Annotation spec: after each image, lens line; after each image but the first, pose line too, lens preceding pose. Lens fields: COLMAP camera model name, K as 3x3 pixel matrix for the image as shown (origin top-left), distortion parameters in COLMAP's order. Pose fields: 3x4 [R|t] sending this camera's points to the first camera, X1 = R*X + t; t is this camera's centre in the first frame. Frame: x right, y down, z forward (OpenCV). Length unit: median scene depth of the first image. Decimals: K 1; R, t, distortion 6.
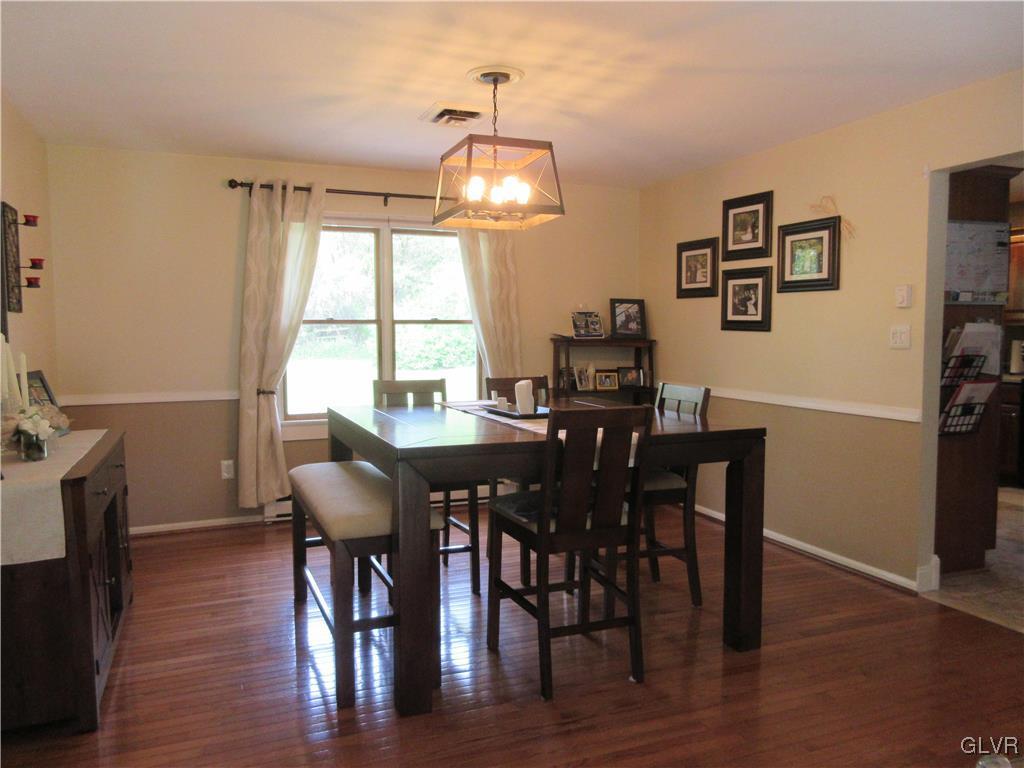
lens RADIAL K [[756.8, 0, 512.6], [0, 756.8, 379.4], [0, 0, 1]] dist [-0.003864, 0.007618]
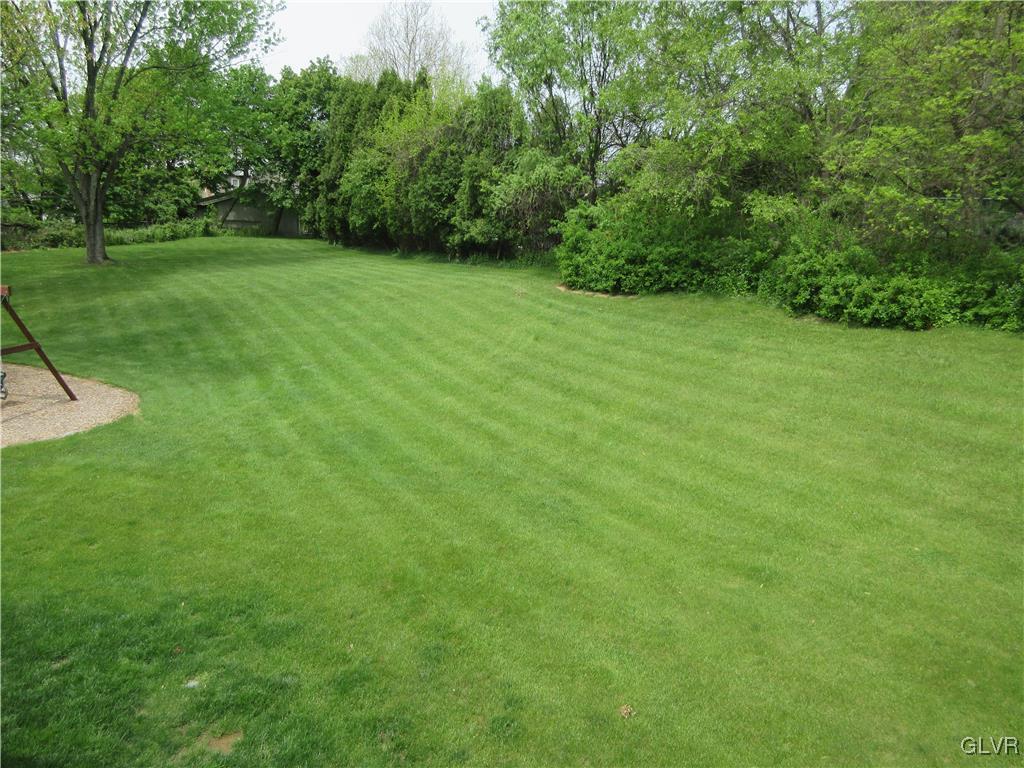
lens RADIAL K [[756.8, 0, 512.0], [0, 756.8, 382.2], [0, 0, 1]] dist [-0.003864, 0.007618]
pose [[0.828291, 0.162522, -0.536210, 1.406013], [-0.096473, 0.984083, 0.149247, -0.175133], [0.551930, -0.071890, 0.830786, 1.929709]]
